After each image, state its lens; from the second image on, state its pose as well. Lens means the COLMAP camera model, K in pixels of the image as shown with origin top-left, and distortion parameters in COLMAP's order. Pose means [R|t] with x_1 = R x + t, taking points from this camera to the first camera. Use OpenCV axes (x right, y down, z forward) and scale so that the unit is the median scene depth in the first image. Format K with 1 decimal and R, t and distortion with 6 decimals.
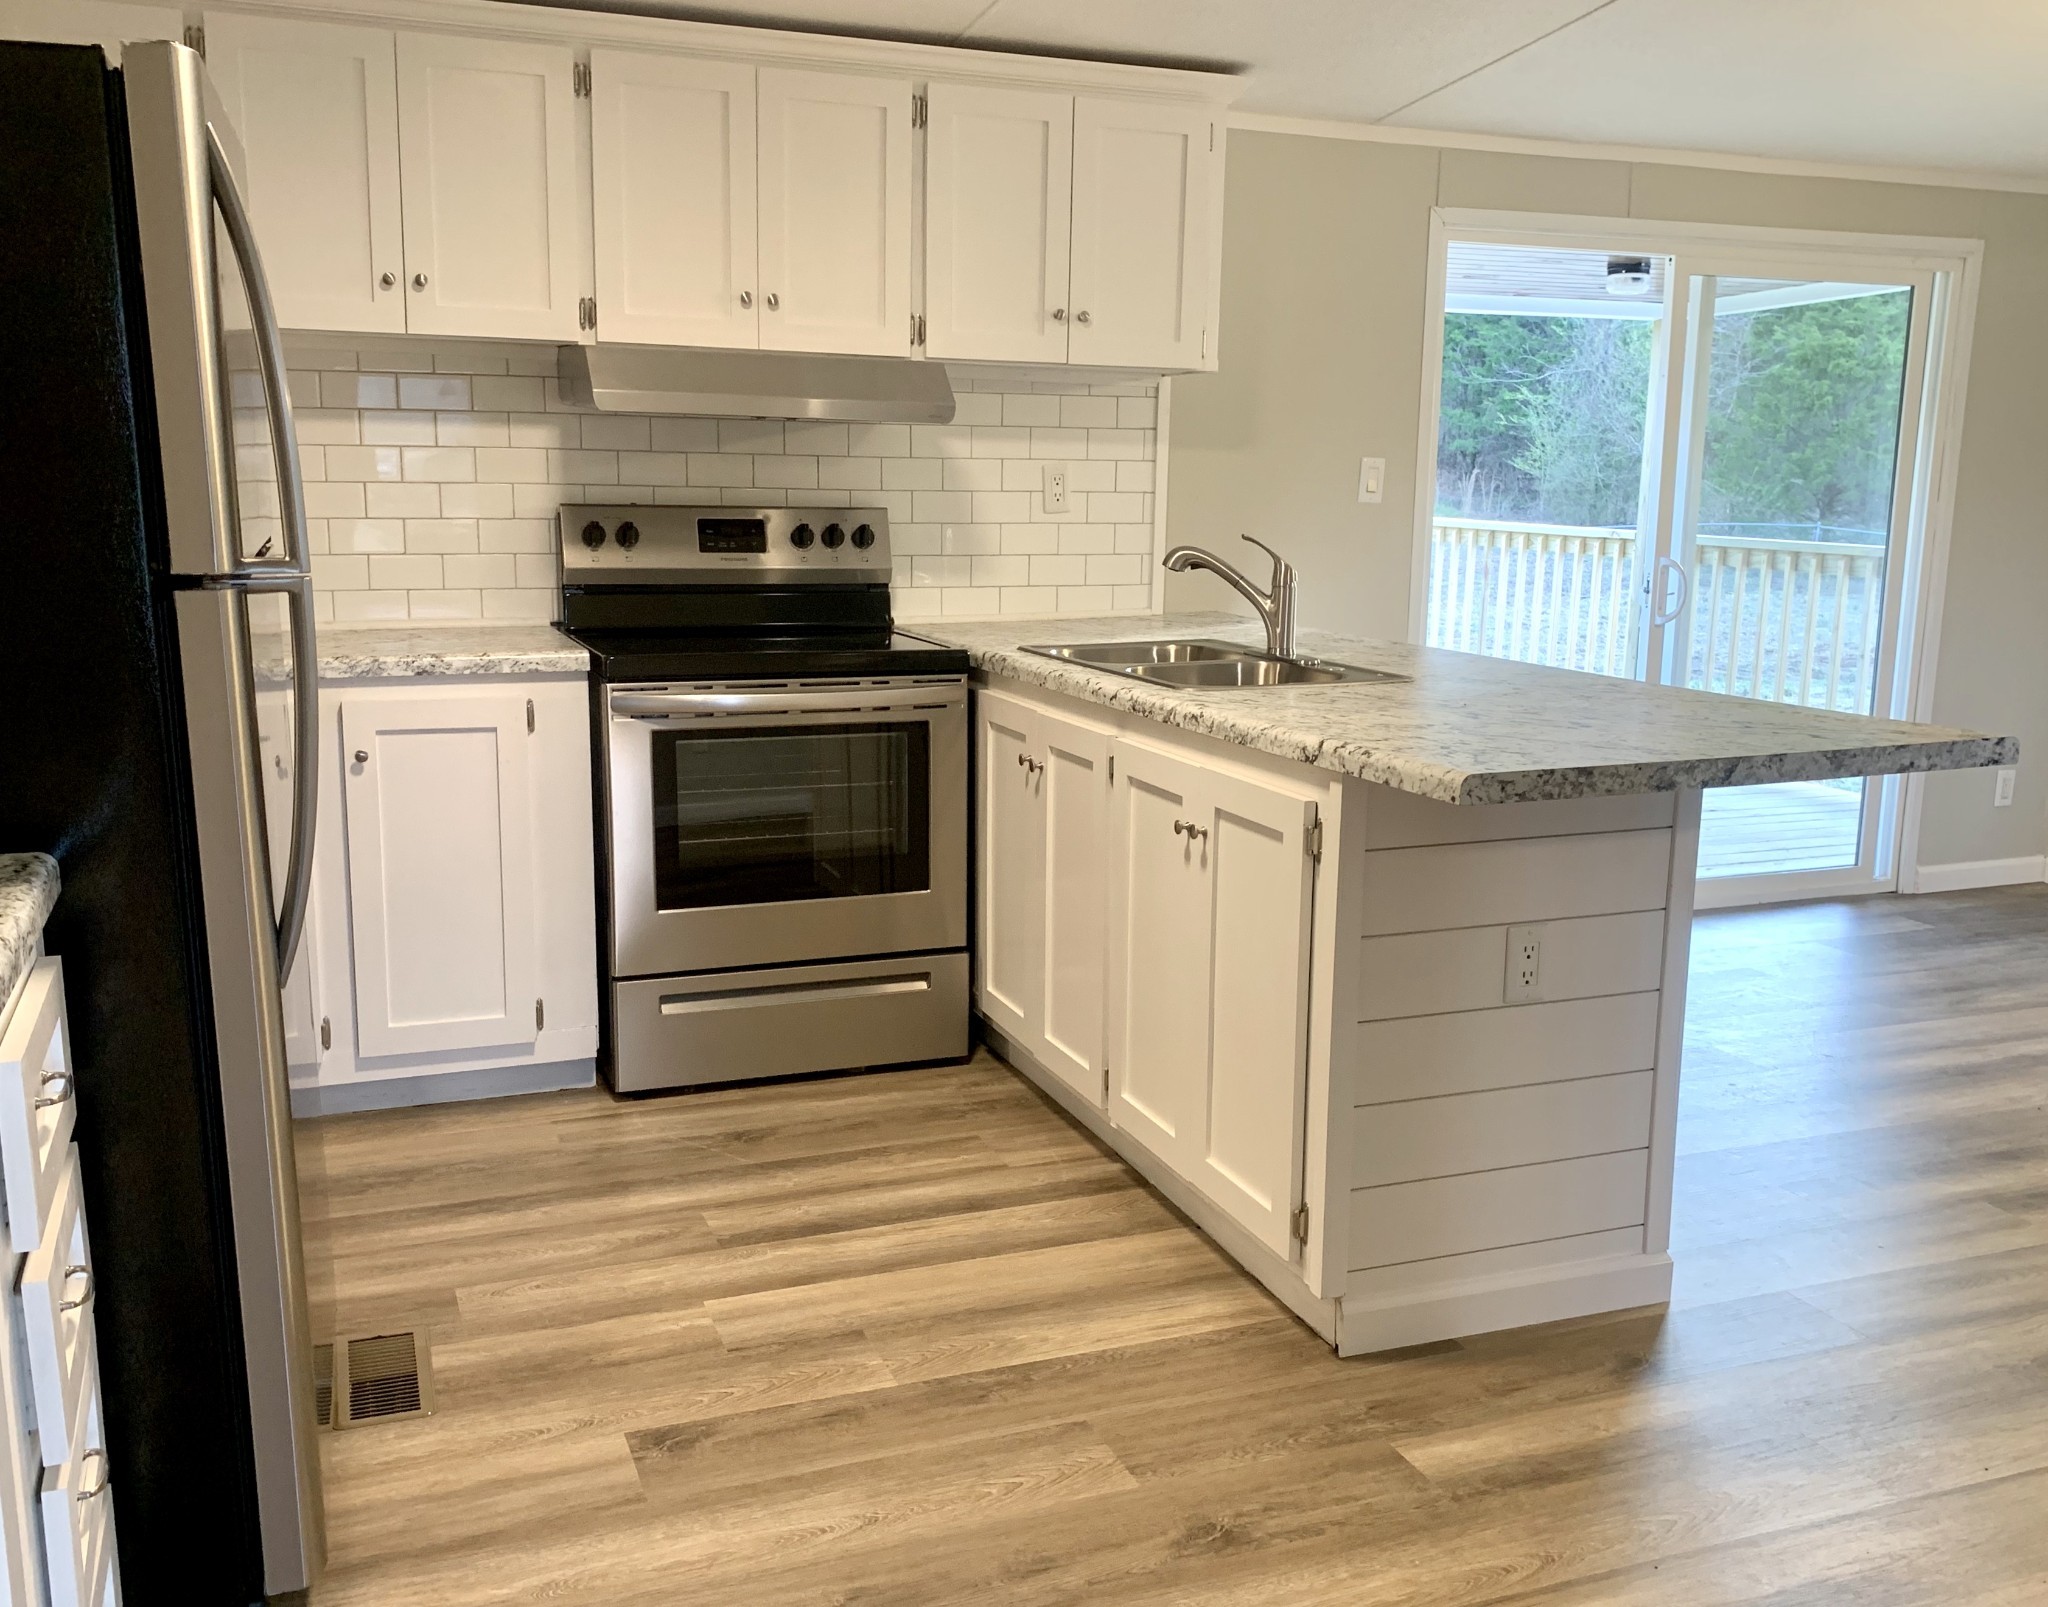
lens RADIAL K [[1859.7, 0, 1045.9], [0, 1859.7, 837.8], [0, 0, 1]] dist [0.013515, 0.000000]
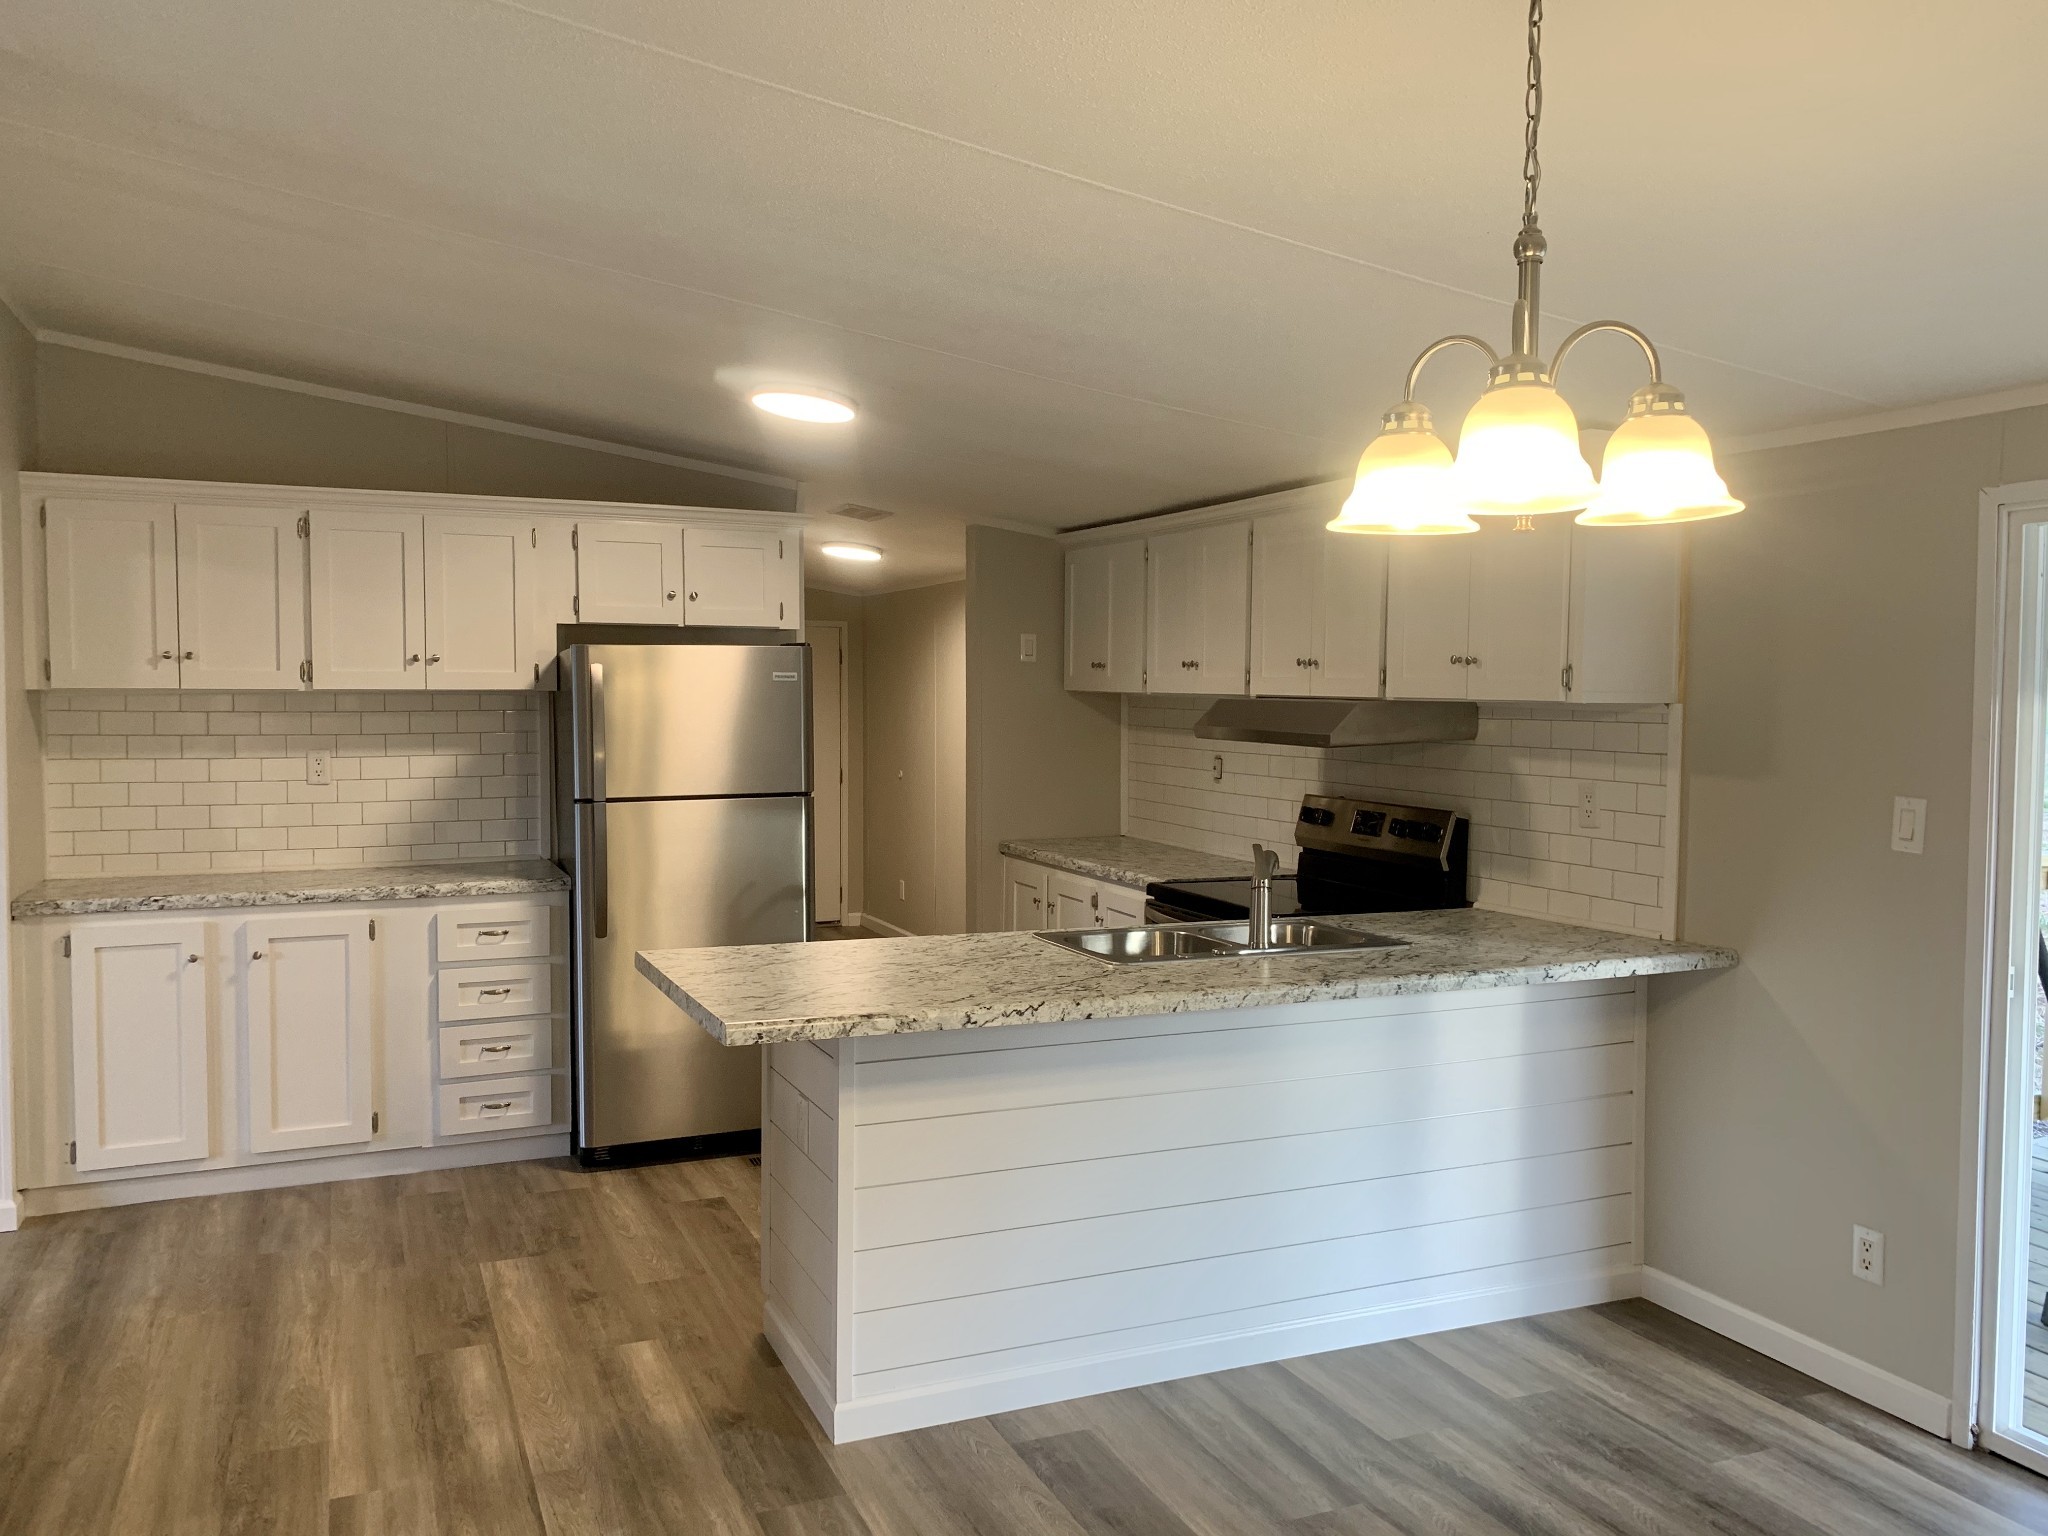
lens RADIAL K [[1586.0, 0, 1027.7], [0, 1586.0, 754.1], [0, 0, 1]] dist [0.008137, -0.010735]
pose [[0.043083, 0.031400, -0.998578, 1.254024], [-0.203741, 0.978778, 0.021987, -0.236065], [0.978076, 0.202504, 0.048566, 0.869967]]
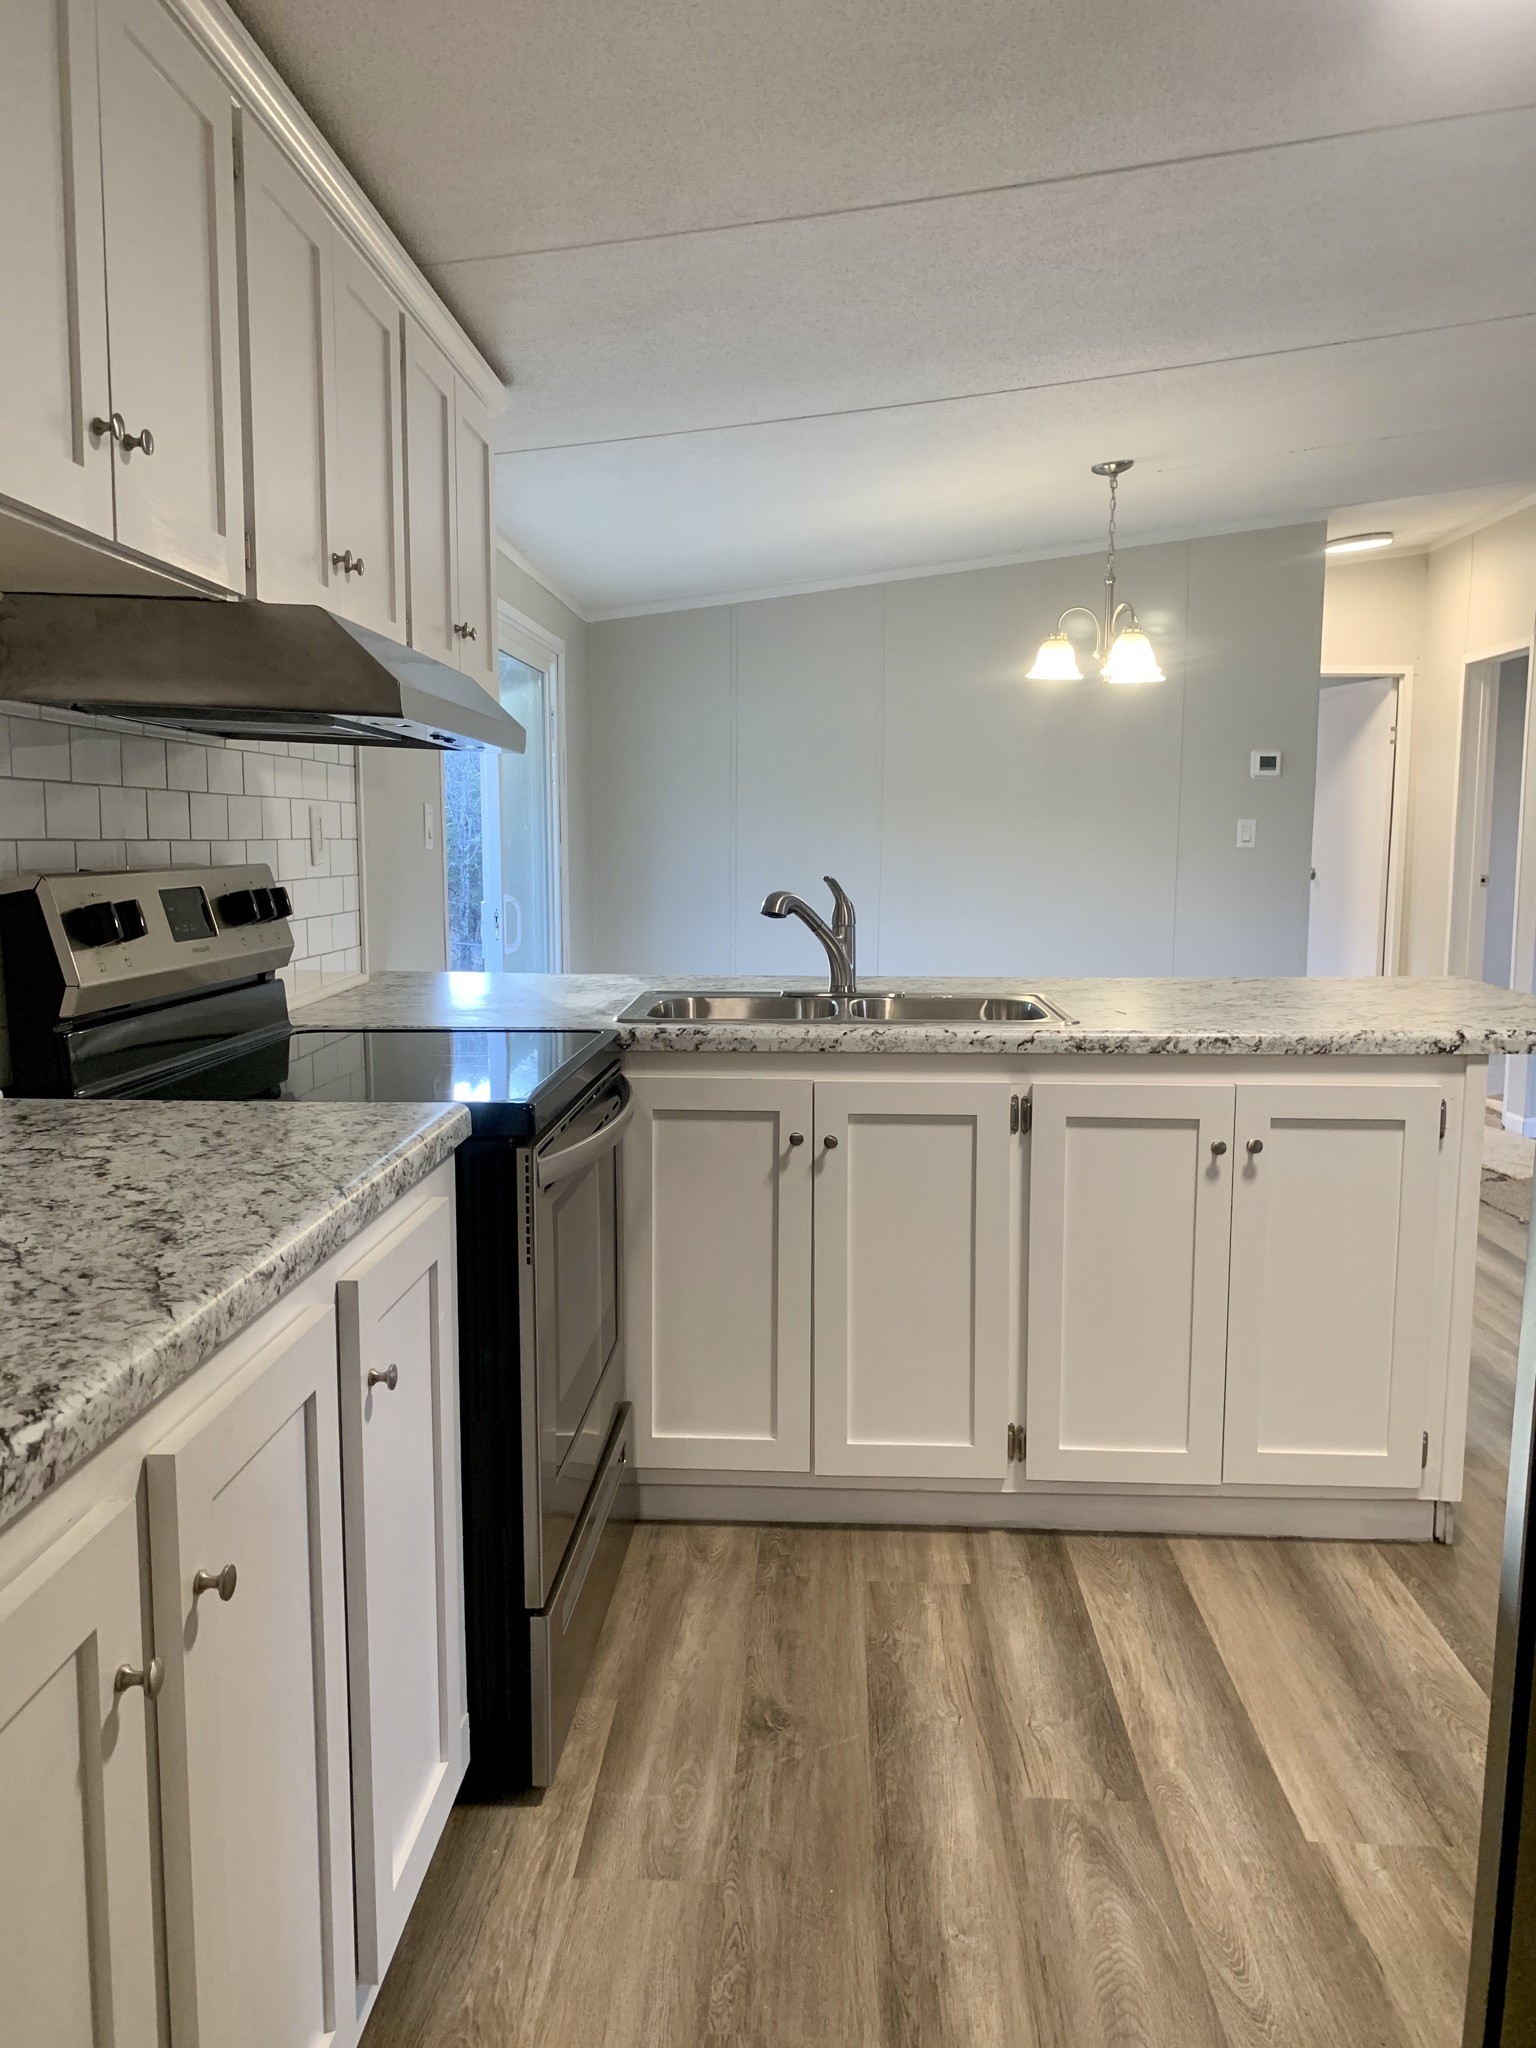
lens RADIAL K [[1579.7, 0, 750.5], [0, 1579.7, 1023.9], [0, 0, 1]] dist [0.066162, -0.067512]
pose [[0.407869, -0.123996, 0.904582, -0.747913], [0.185548, 0.981319, 0.050853, -0.150859], [-0.893988, 0.147102, 0.423257, 0.758508]]
